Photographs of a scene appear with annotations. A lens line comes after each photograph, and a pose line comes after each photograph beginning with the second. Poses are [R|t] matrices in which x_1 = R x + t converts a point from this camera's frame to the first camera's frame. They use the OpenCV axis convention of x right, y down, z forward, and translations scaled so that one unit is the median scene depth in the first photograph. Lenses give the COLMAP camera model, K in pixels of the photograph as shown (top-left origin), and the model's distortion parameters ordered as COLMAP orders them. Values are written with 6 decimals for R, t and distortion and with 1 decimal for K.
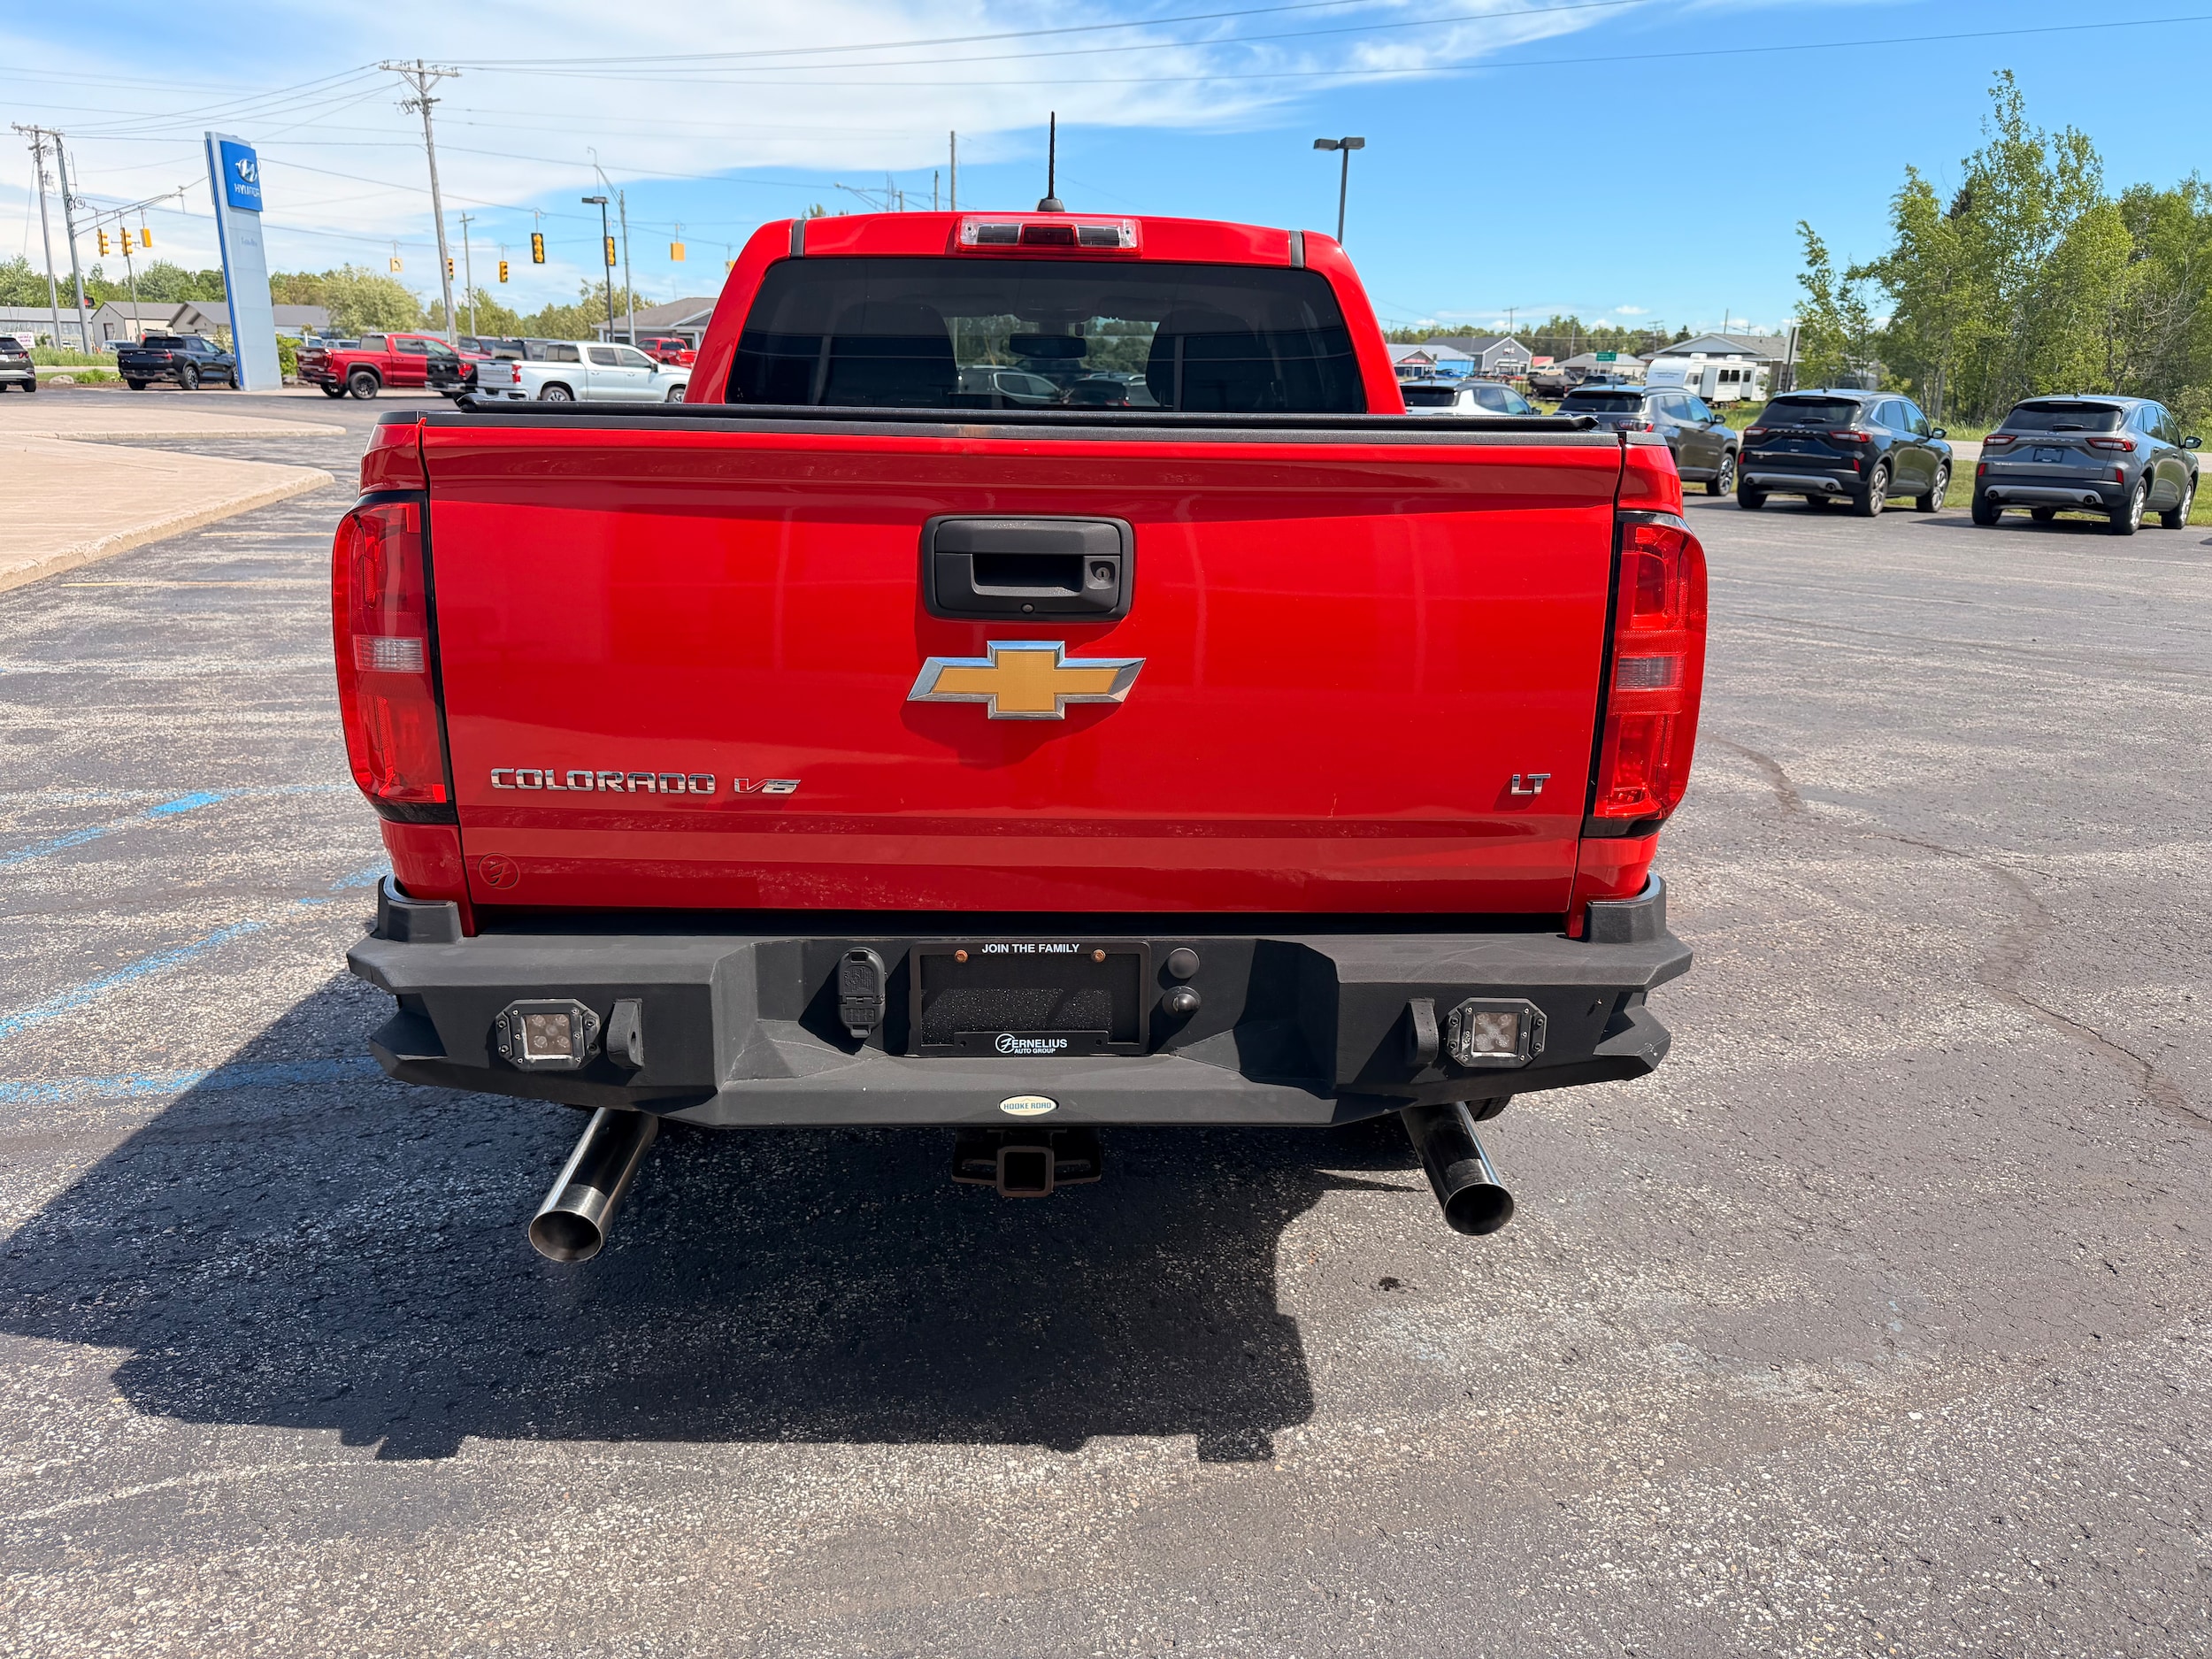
lens RADIAL K [[1561.7, 0, 1093.9], [0, 1561.7, 832.1], [0, 0, 1]] dist [0.020614, -0.028544]
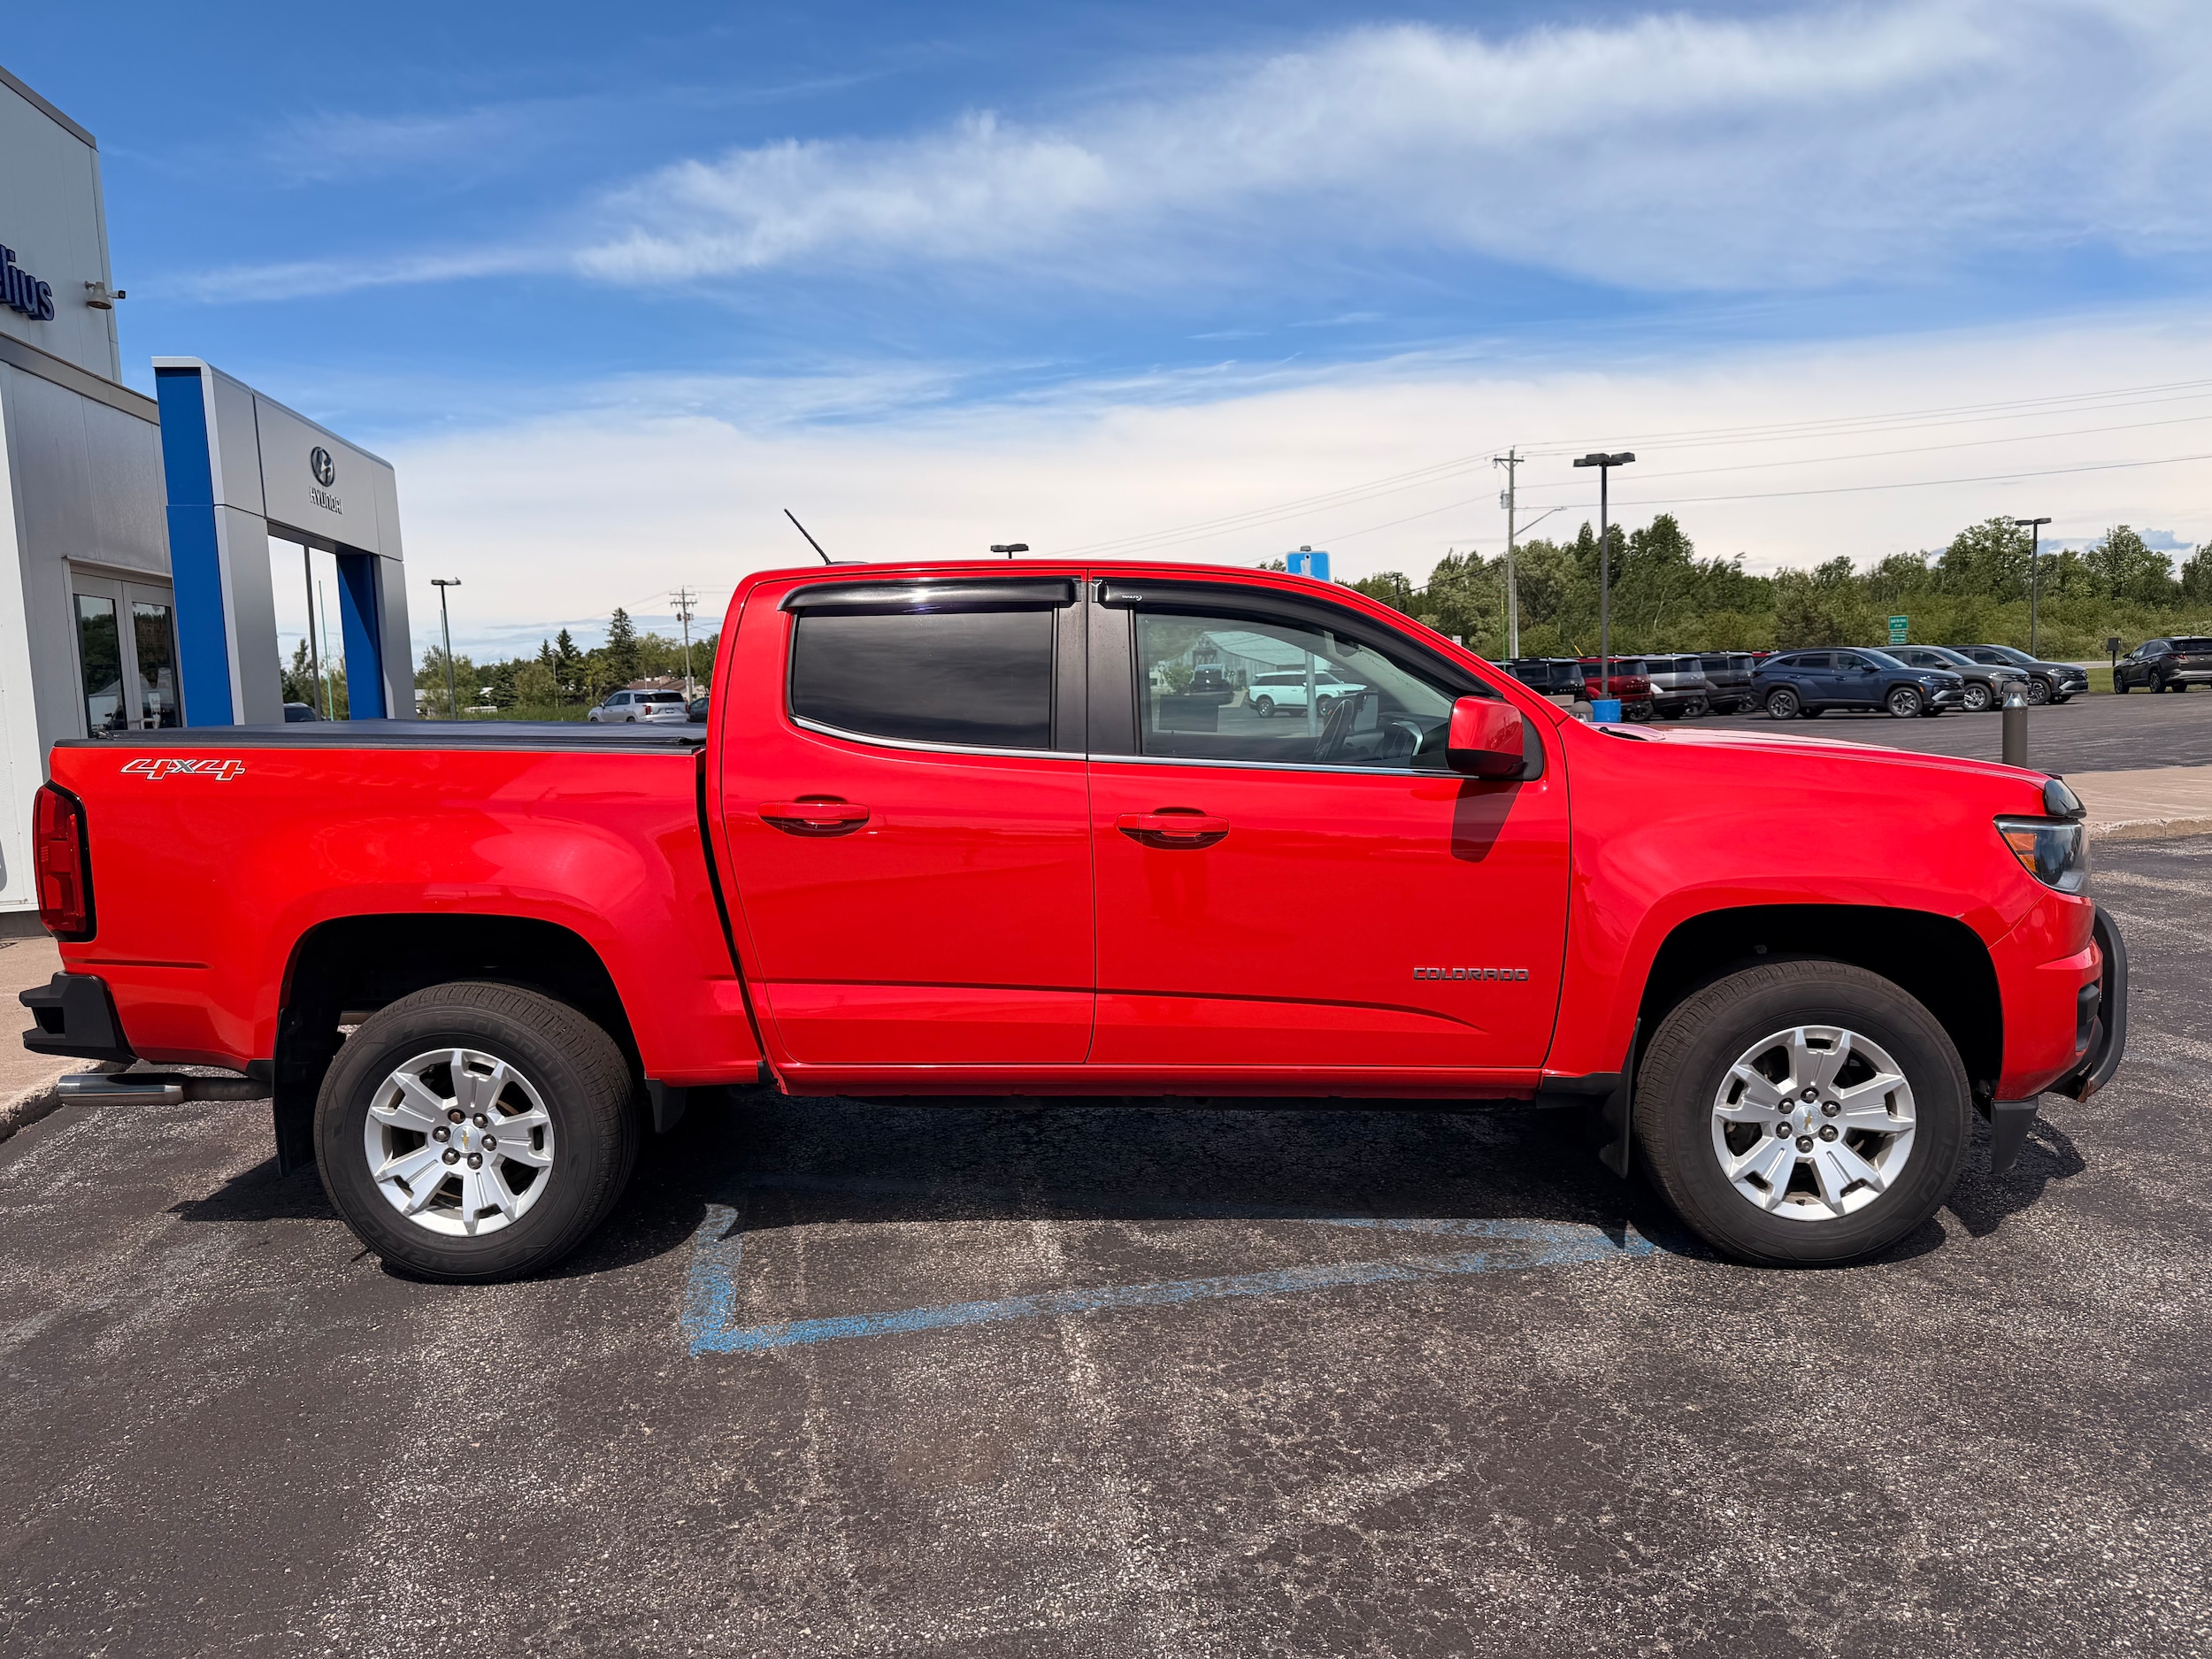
lens RADIAL K [[1553.1, 0, 1099.4], [0, 1553.1, 824.0], [0, 0, 1]] dist [0.042566, -0.060631]
pose [[-0.067902, 0.075721, -0.994814, 0.100900], [-0.245707, 0.965135, 0.090233, -0.029160], [0.966963, 0.250559, -0.046930, 0.105870]]
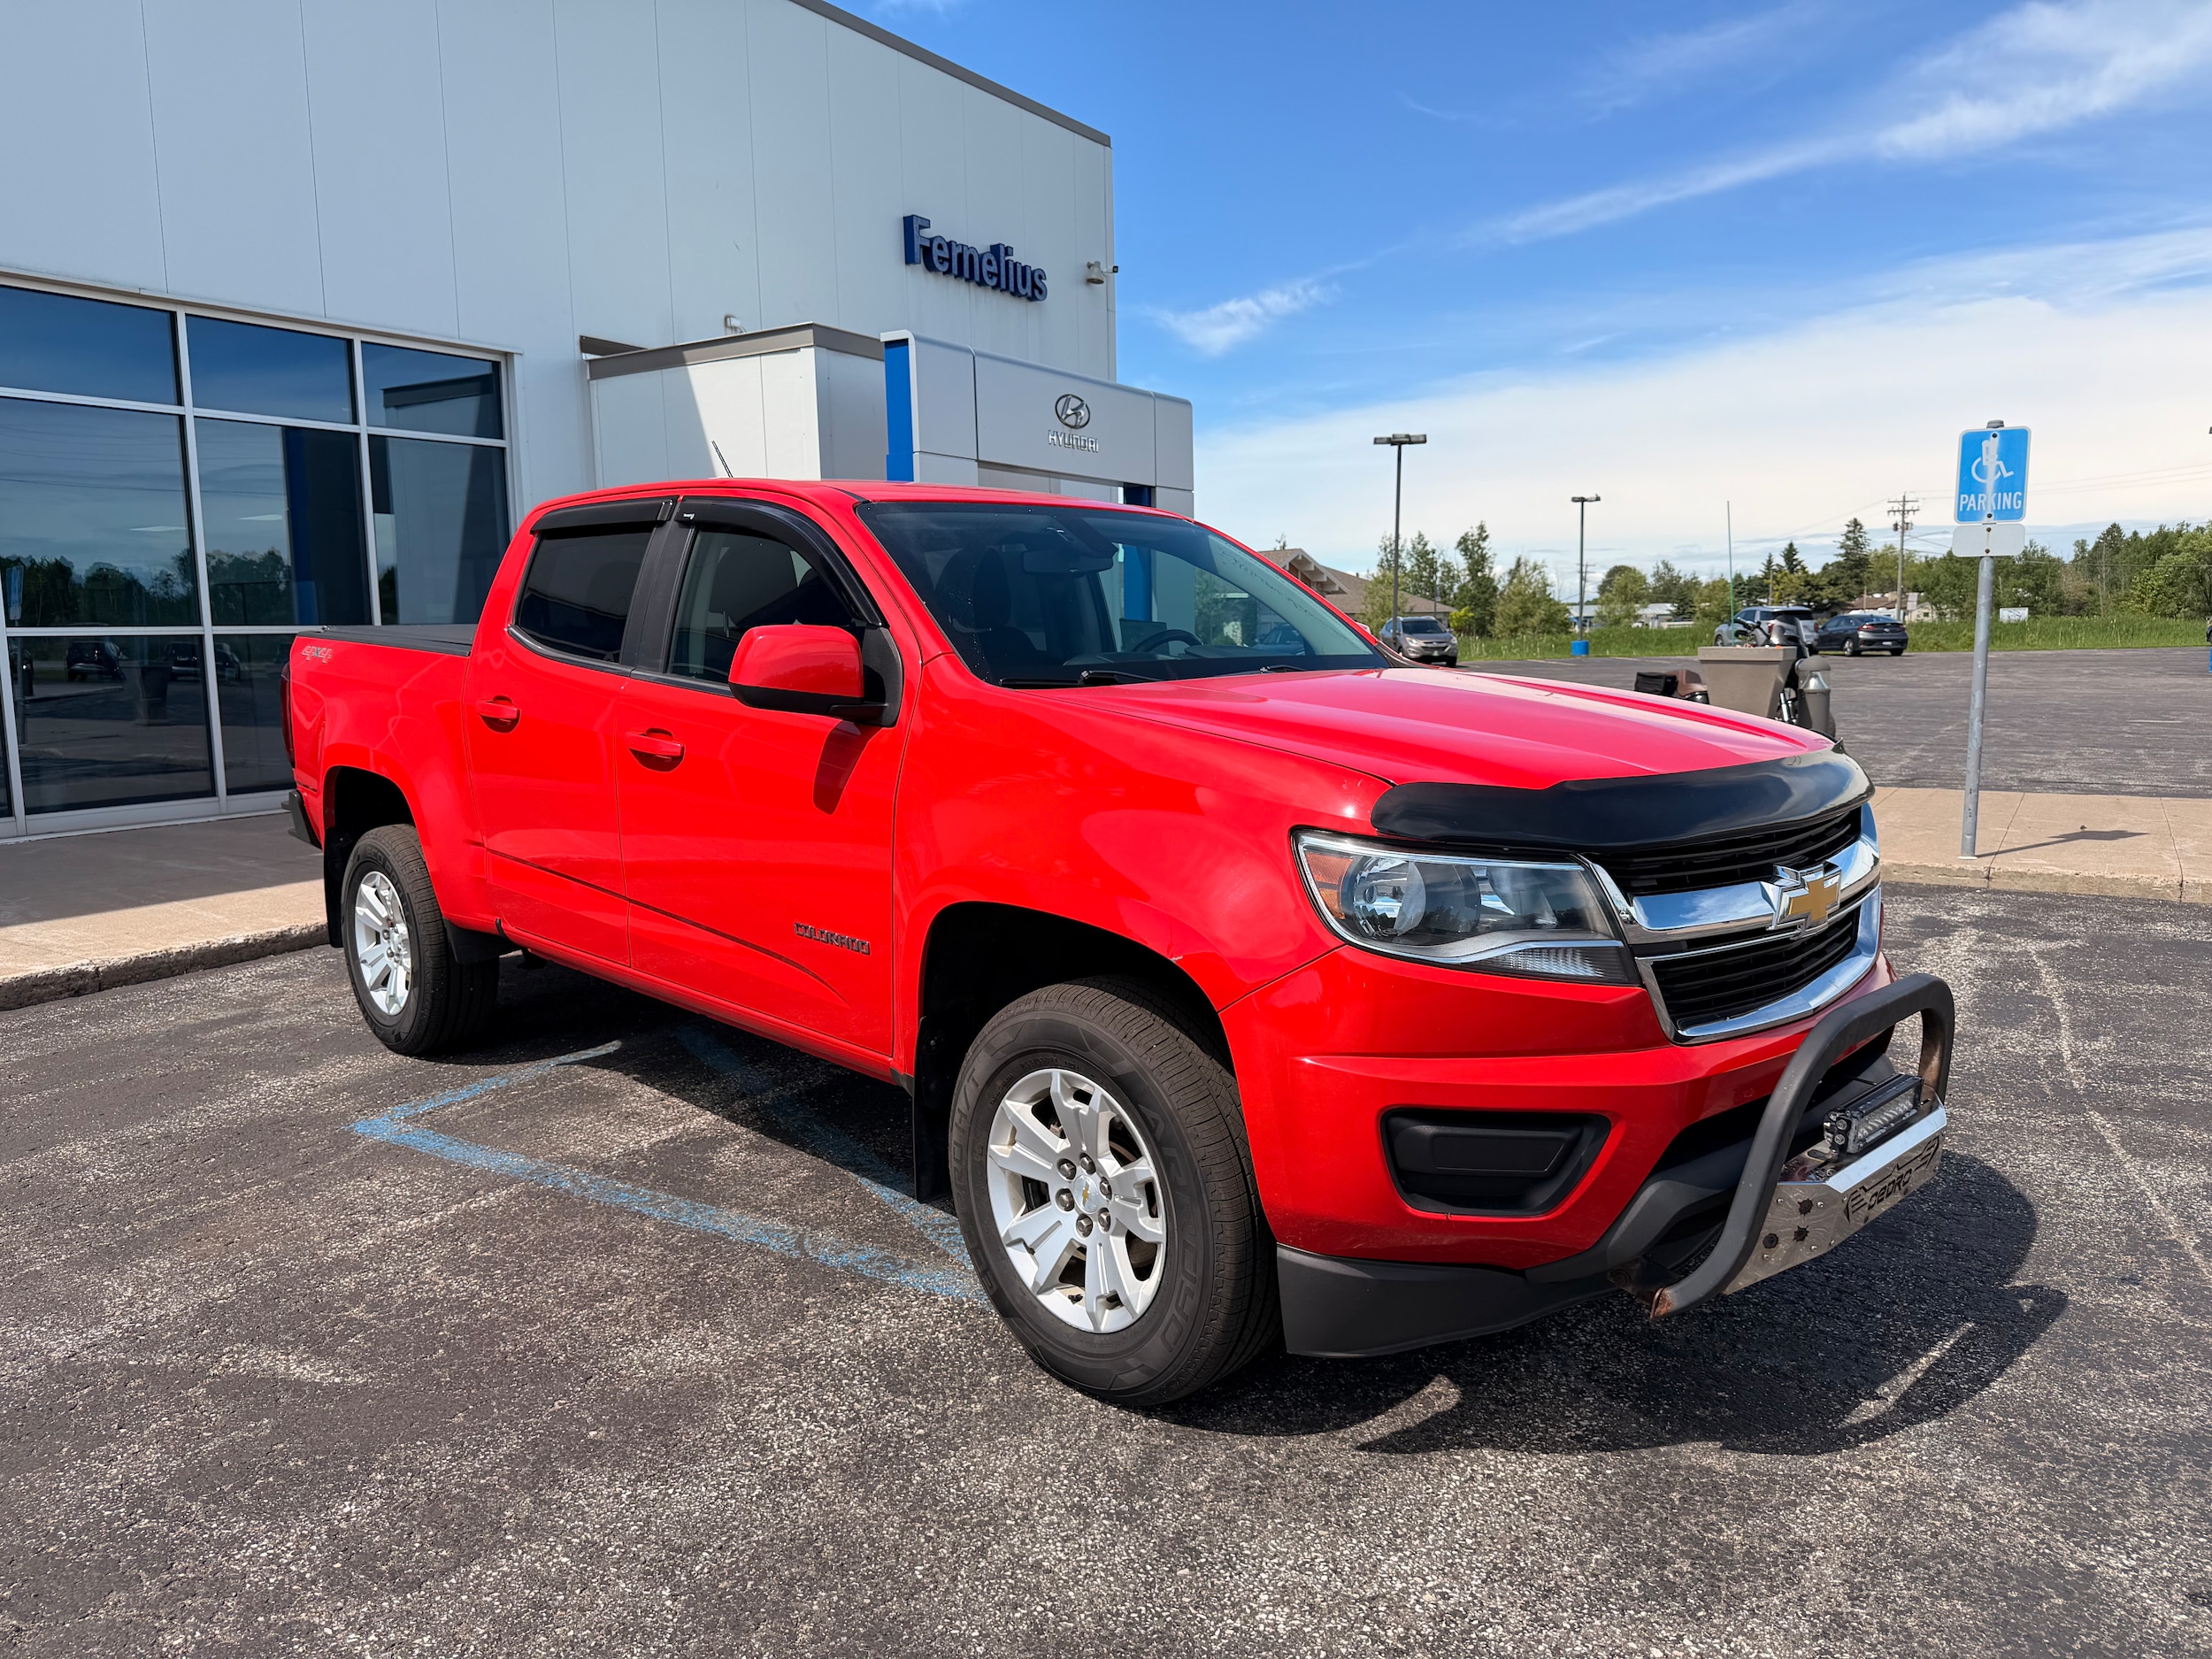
lens RADIAL K [[1553.1, 0, 1099.4], [0, 1553.1, 824.0], [0, 0, 1]] dist [0.042566, -0.060631]
pose [[-0.731810, 0.077830, -0.677050, 0.057121], [-0.189378, 0.931107, 0.311730, -0.049847], [0.654668, 0.356346, -0.666654, 0.180463]]
